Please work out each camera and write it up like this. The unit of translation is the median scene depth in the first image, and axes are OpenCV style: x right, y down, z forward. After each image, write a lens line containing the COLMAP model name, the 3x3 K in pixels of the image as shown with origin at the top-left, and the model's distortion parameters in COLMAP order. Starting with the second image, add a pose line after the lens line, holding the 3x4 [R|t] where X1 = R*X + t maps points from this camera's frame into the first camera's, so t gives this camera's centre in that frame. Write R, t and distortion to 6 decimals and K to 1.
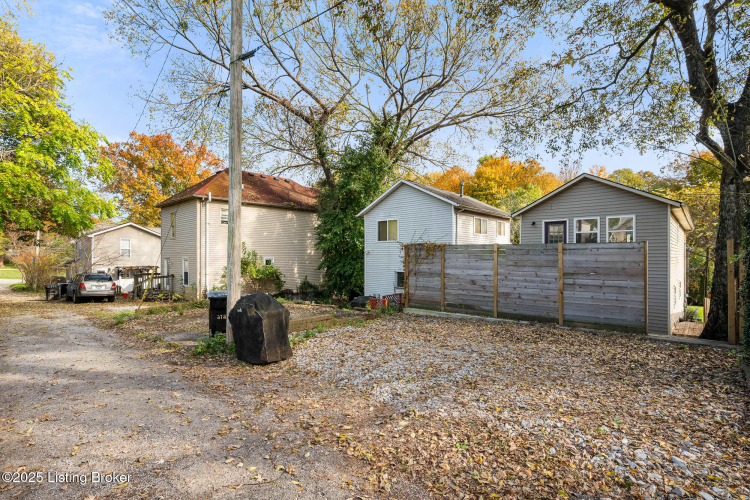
lens RADIAL K [[361.7, 0, 375.6], [0, 361.7, 250.4], [0, 0, 1]] dist [0.001548, 0.000694]
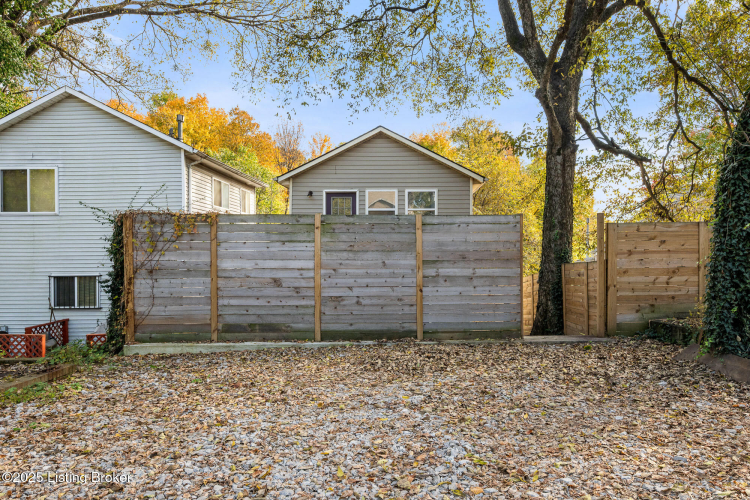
lens RADIAL K [[529.2, 0, 375.2], [0, 529.2, 253.7], [0, 0, 1]] dist [0.003024, -0.003310]
pose [[0.737960, -0.002550, 0.674840, -0.168254], [-0.002170, 0.999979, 0.006151, 0.039074], [-0.674841, -0.006004, 0.737939, 0.302006]]
